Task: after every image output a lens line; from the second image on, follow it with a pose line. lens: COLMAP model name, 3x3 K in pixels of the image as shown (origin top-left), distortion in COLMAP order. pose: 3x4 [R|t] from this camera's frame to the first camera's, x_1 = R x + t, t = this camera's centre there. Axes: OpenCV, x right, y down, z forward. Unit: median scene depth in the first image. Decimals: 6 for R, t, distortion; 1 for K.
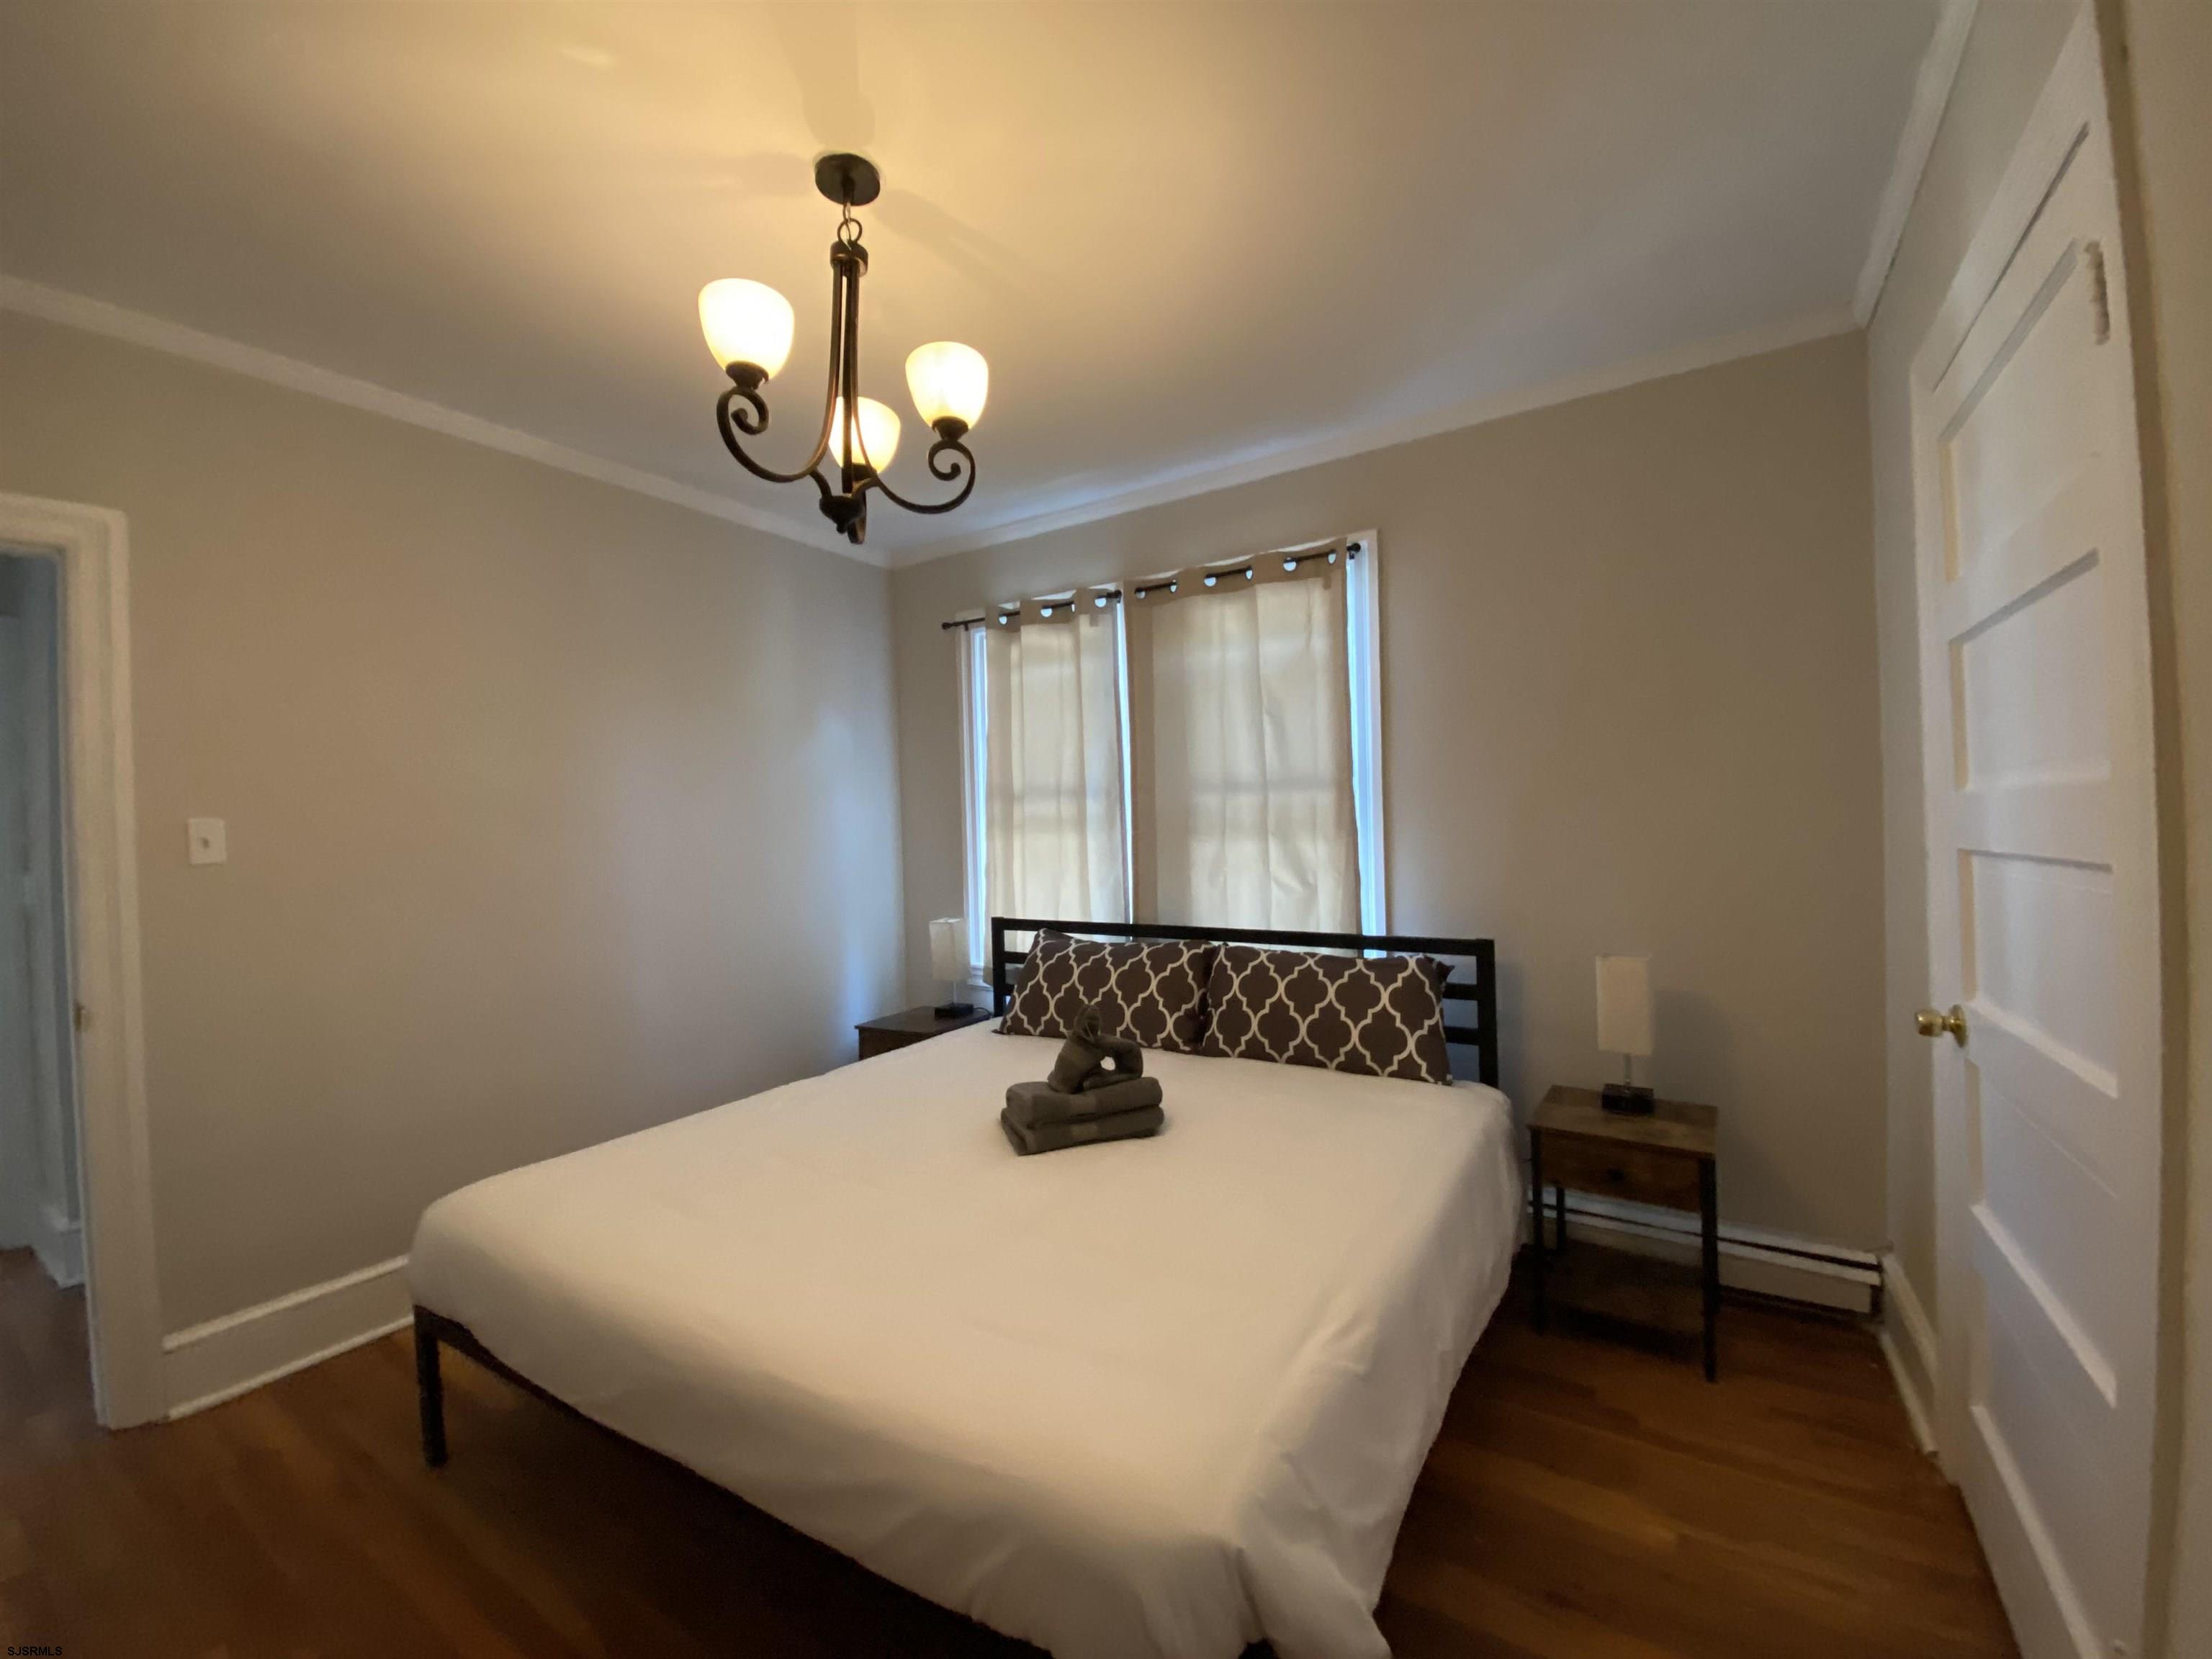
lens RADIAL K [[896.4, 0, 1103.9], [0, 896.4, 825.5], [0, 0, 1]] dist [0.041082, -0.028851]
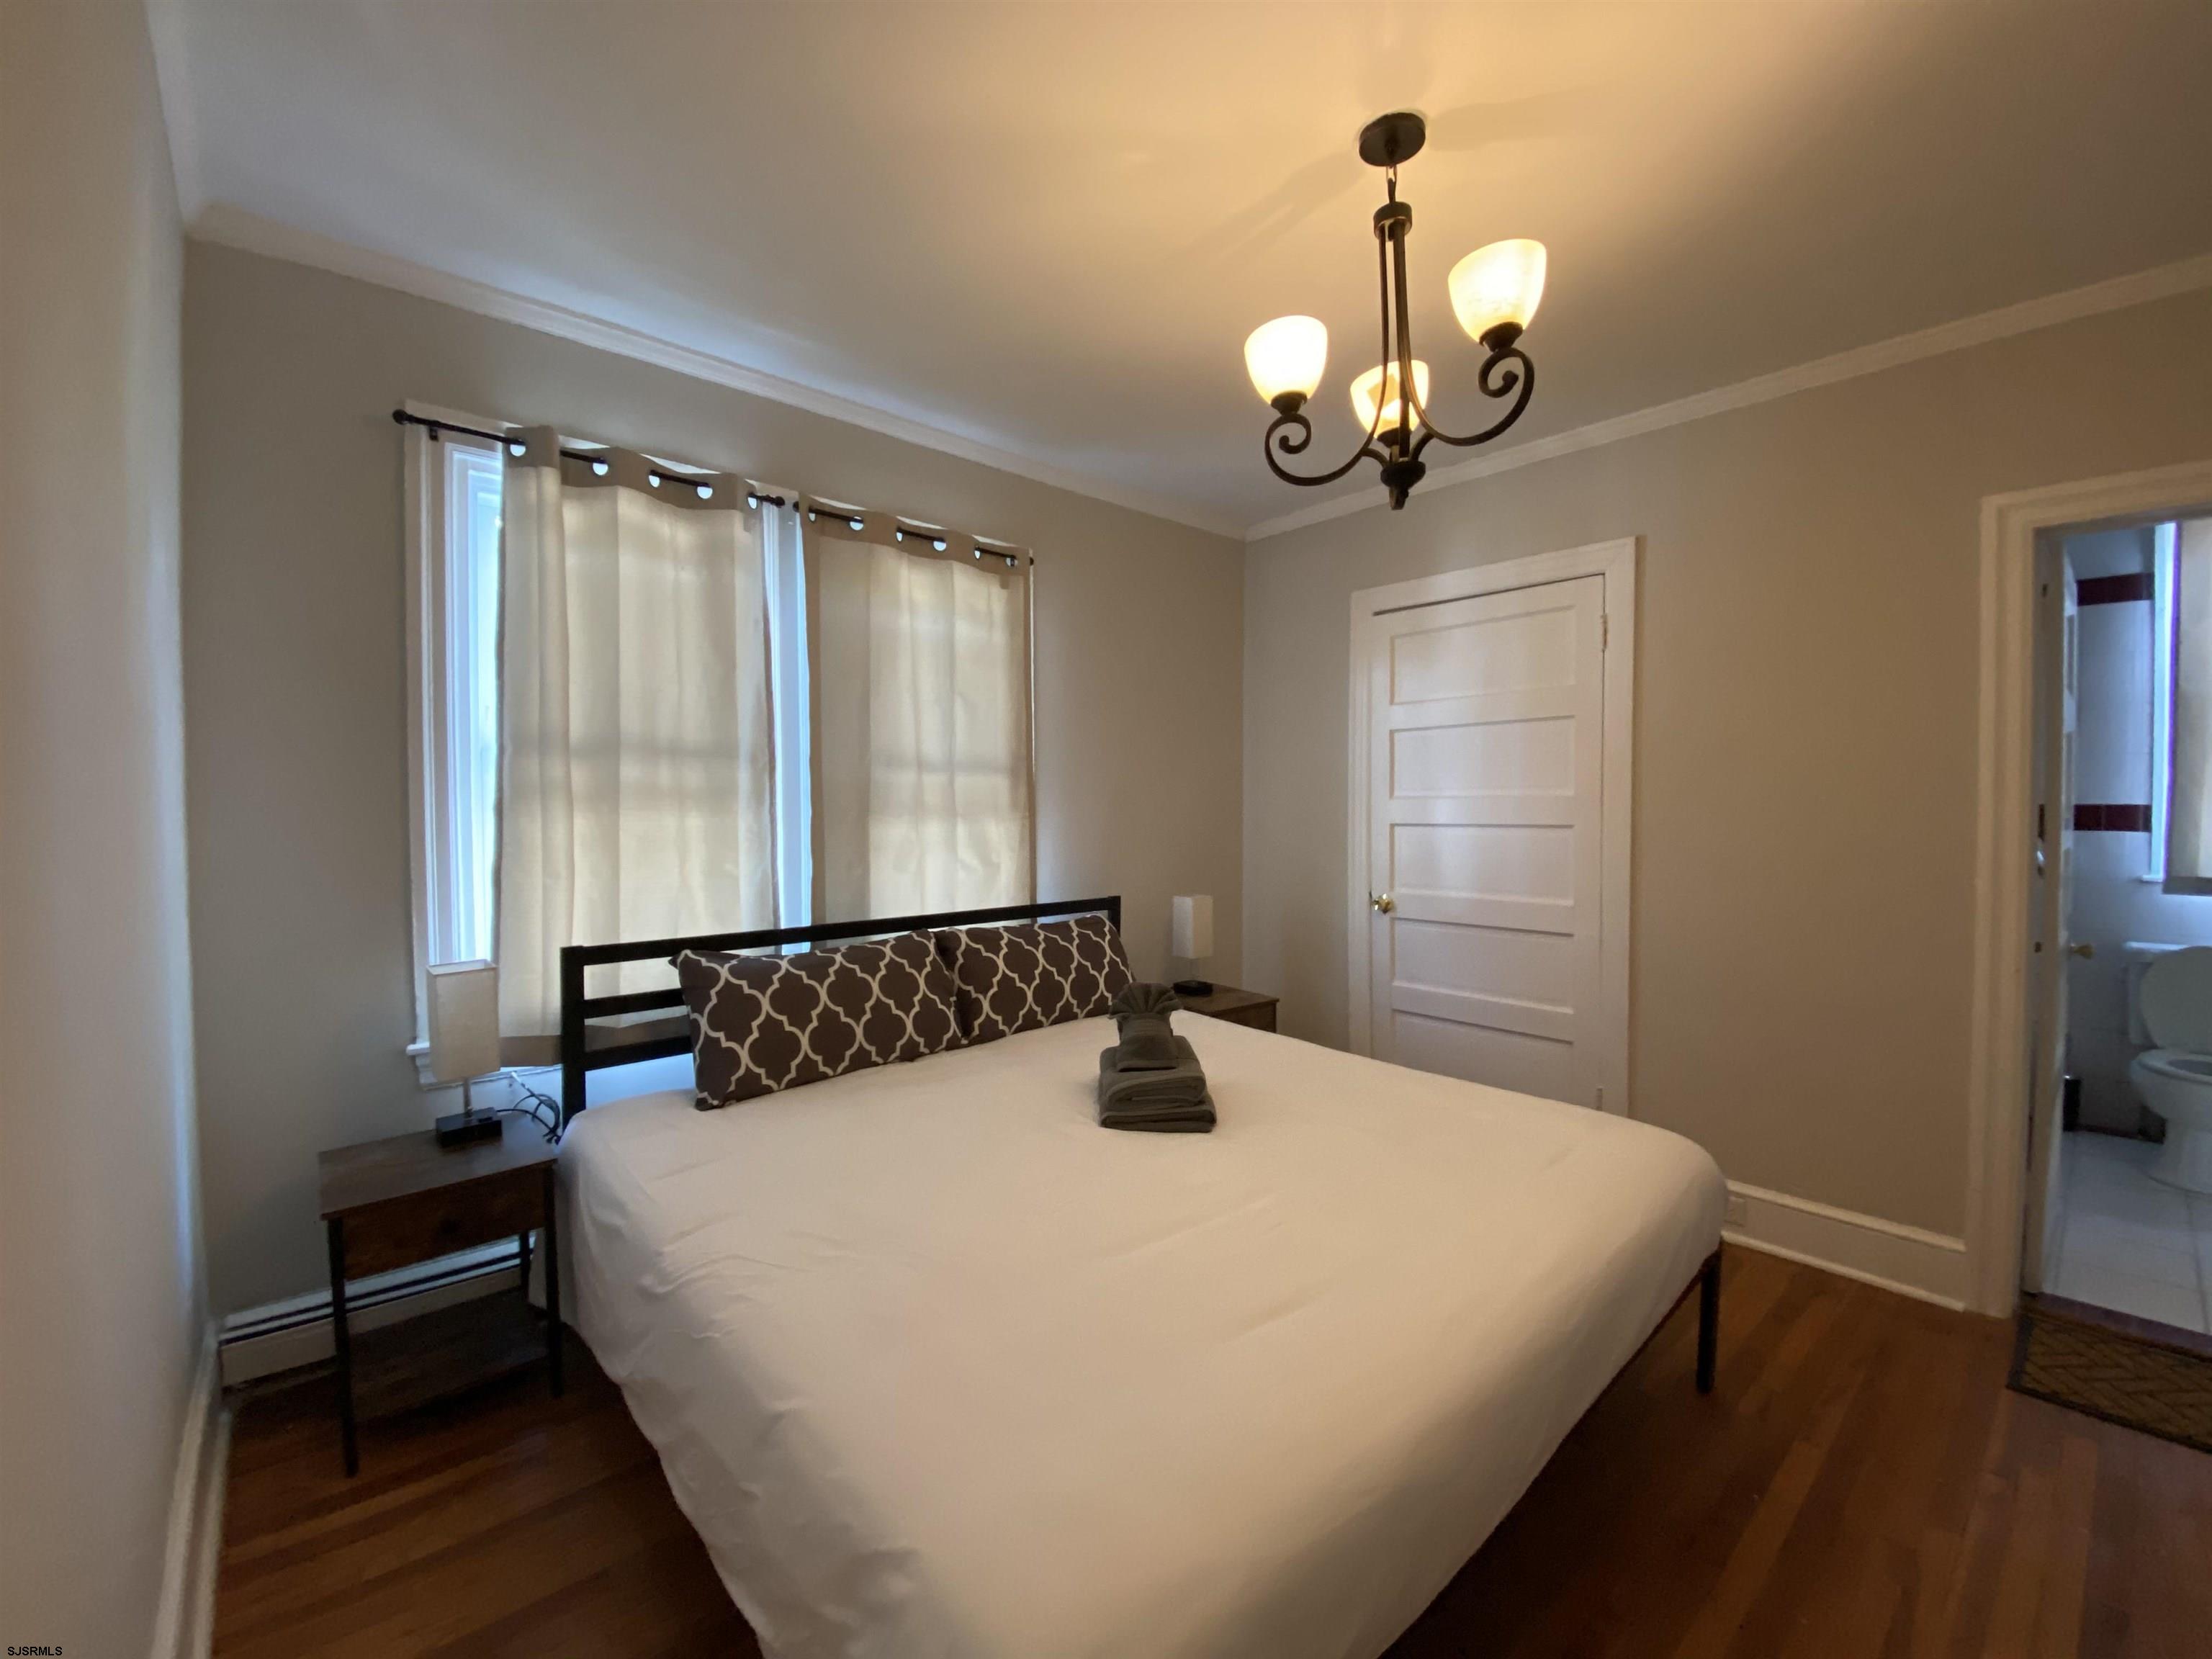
lens RADIAL K [[896.4, 0, 1103.9], [0, 896.4, 825.5], [0, 0, 1]] dist [0.041082, -0.028851]
pose [[0.261773, 0.010455, 0.965073, -0.705780], [-0.003907, 0.999945, -0.009773, 0.028838], [-0.965122, -0.001212, 0.261799, 0.564071]]
